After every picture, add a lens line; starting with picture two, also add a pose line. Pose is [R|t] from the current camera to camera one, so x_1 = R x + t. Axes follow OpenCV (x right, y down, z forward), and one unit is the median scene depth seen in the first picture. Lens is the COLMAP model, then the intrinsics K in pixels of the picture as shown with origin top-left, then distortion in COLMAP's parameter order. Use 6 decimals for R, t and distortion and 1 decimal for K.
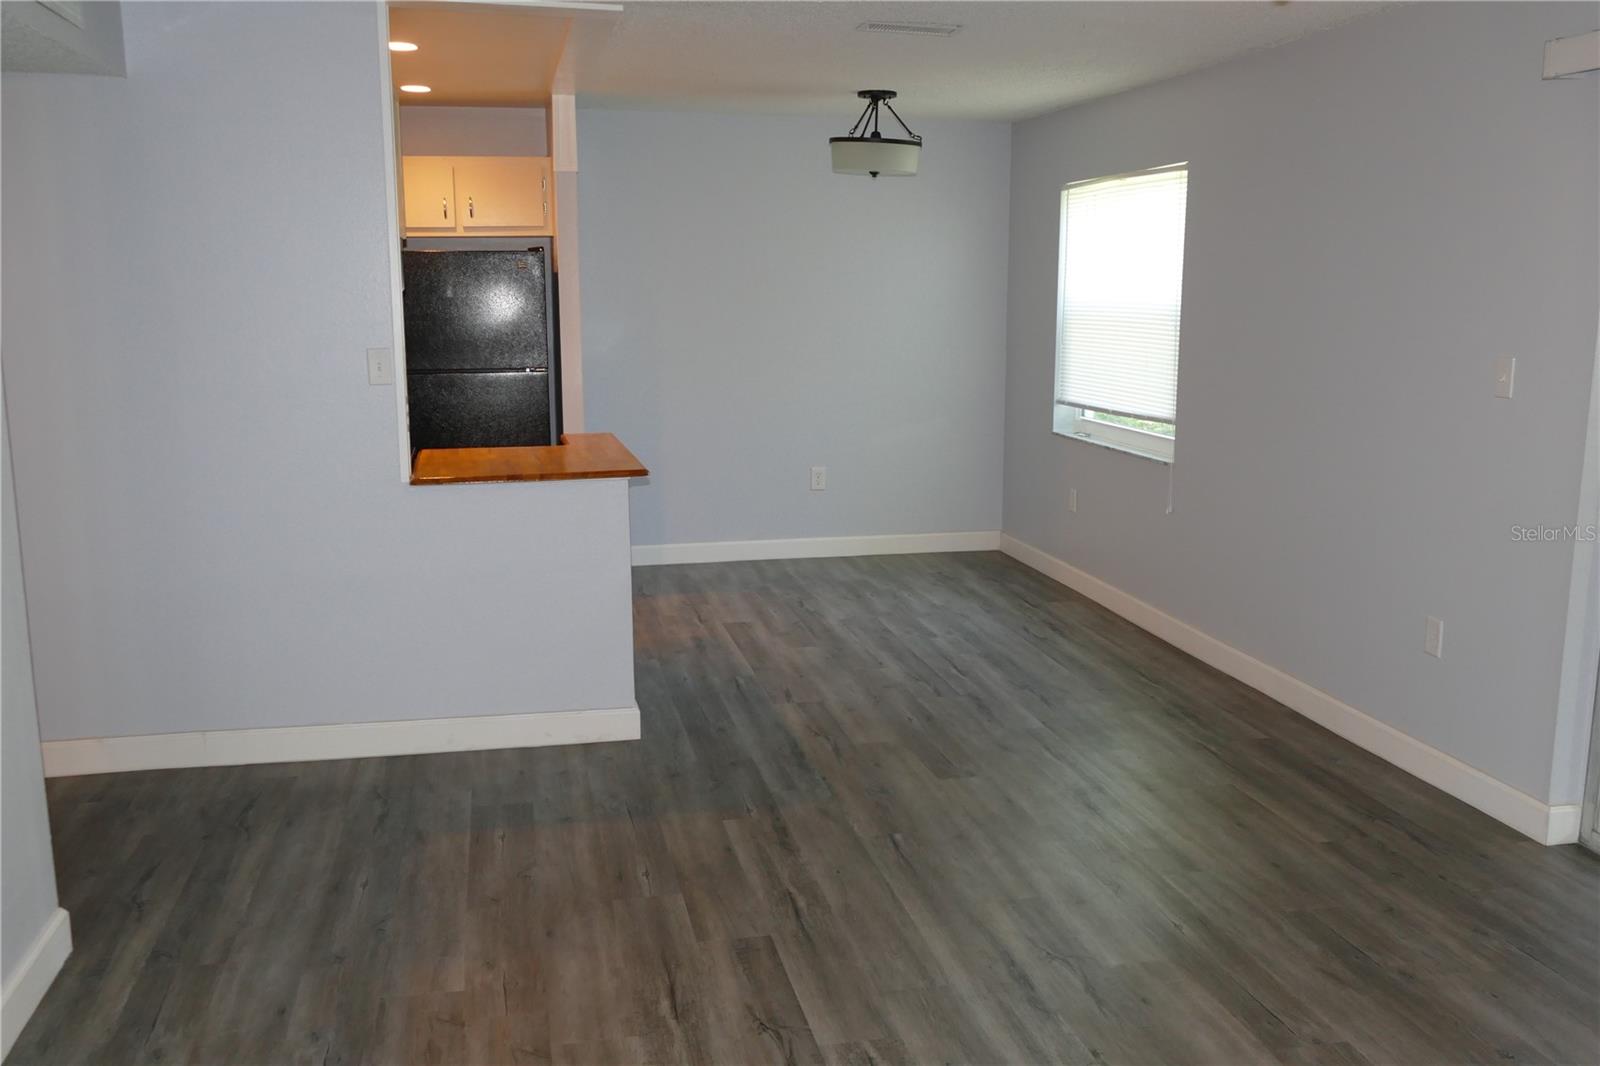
lens RADIAL K [[1406.4, 0, 804.7], [0, 1406.4, 531.7], [0, 0, 1]] dist [-0.006251, 0.015055]
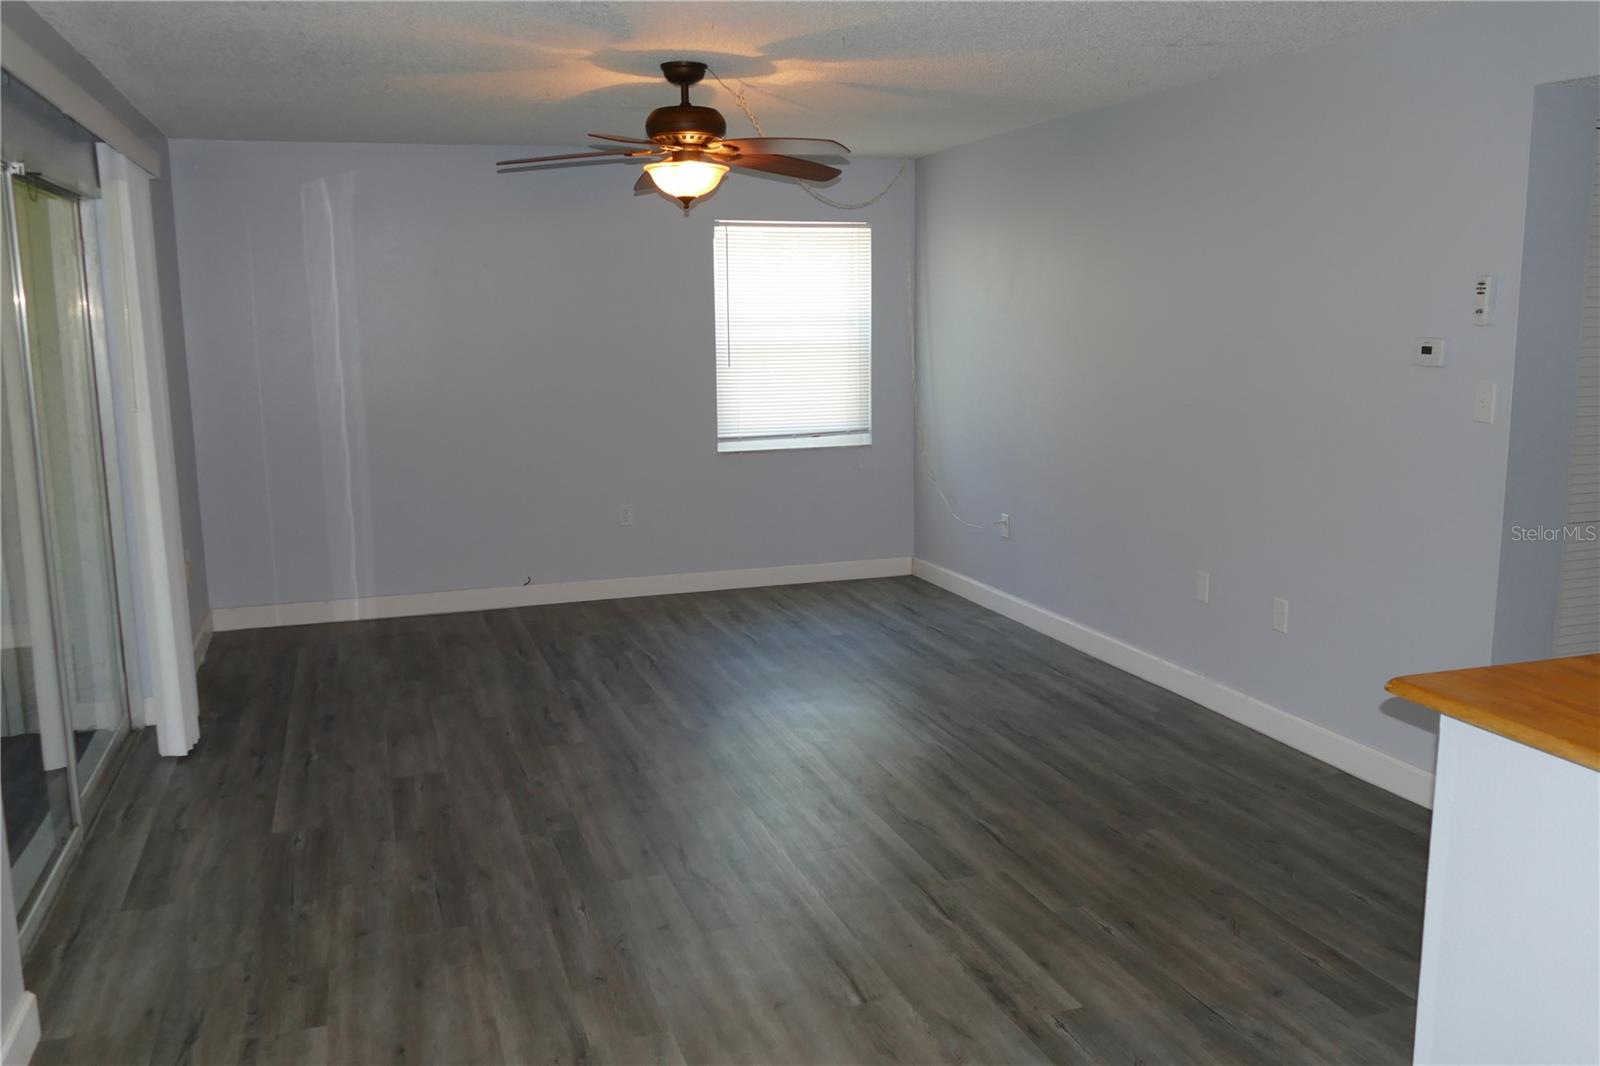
lens RADIAL K [[1333.4, 0, 803.1], [0, 1333.4, 535.1], [0, 0, 1]] dist [-0.005671, -0.001054]
pose [[-0.994070, 0.026361, -0.105496, 0.168542], [-0.010503, 0.942358, 0.334442, -0.288172], [0.108231, 0.333567, -0.936493, 1.613929]]
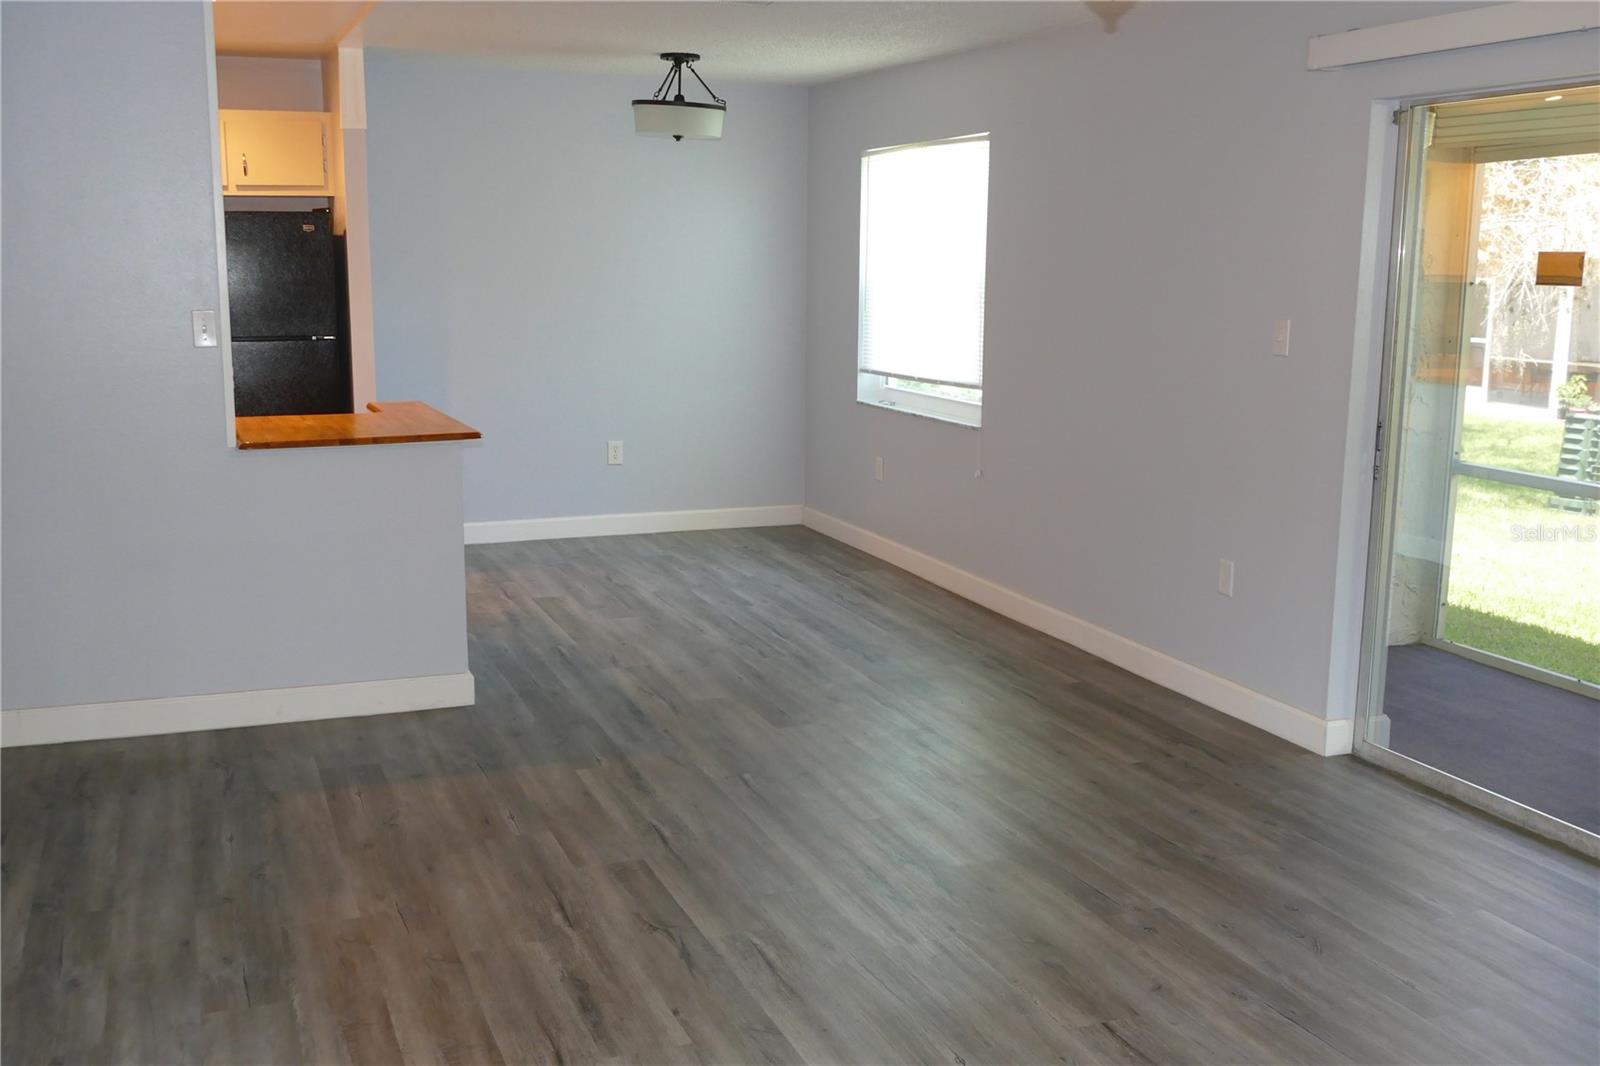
lens RADIAL K [[1589.4, 0, 796.3], [0, 1589.4, 526.9], [0, 0, 1]] dist [0.004201, 0.000000]
pose [[0.987246, -0.020199, 0.157919, -0.080100], [0.020719, 0.999784, -0.001650, 0.033801], [-0.157851, 0.004901, 0.987451, -0.175570]]
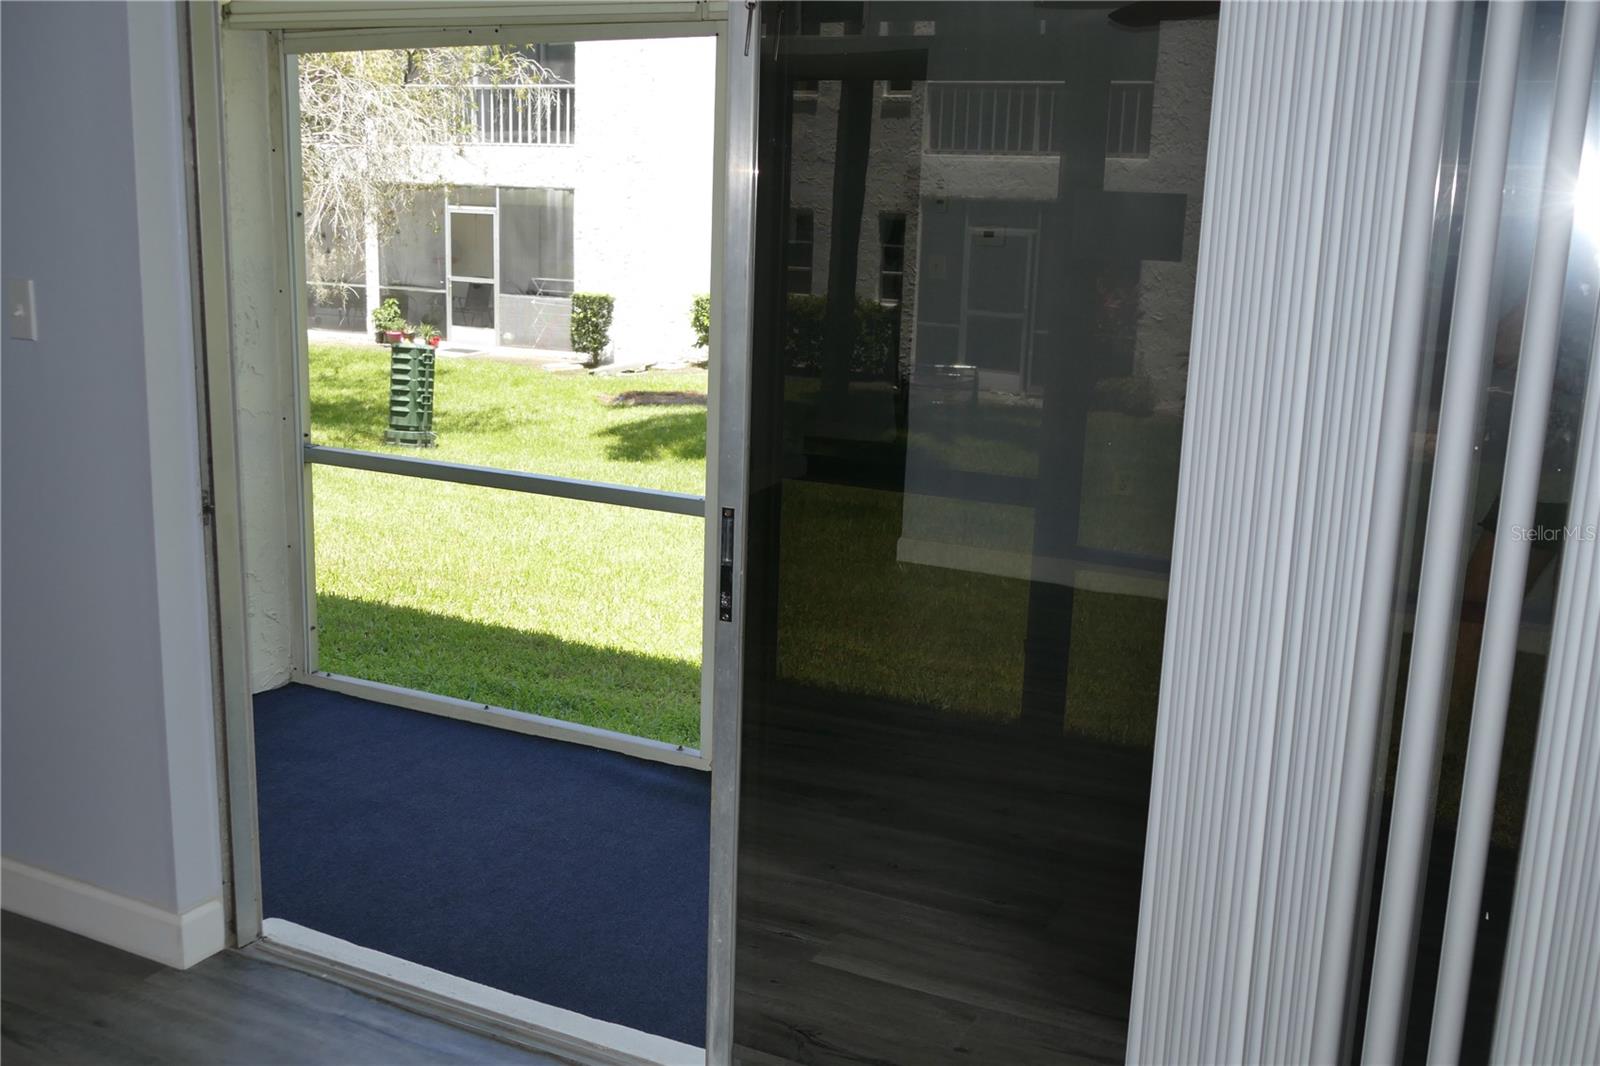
lens RADIAL K [[1573.6, 0, 792.5], [0, 1573.6, 540.0], [0, 0, 1]] dist [-0.005275, 0.000000]
pose [[0.644928, -0.149659, 0.749447, 0.158752], [0.108736, 0.988631, 0.103850, -0.039258], [-0.756468, 0.014516, 0.653869, 0.238771]]
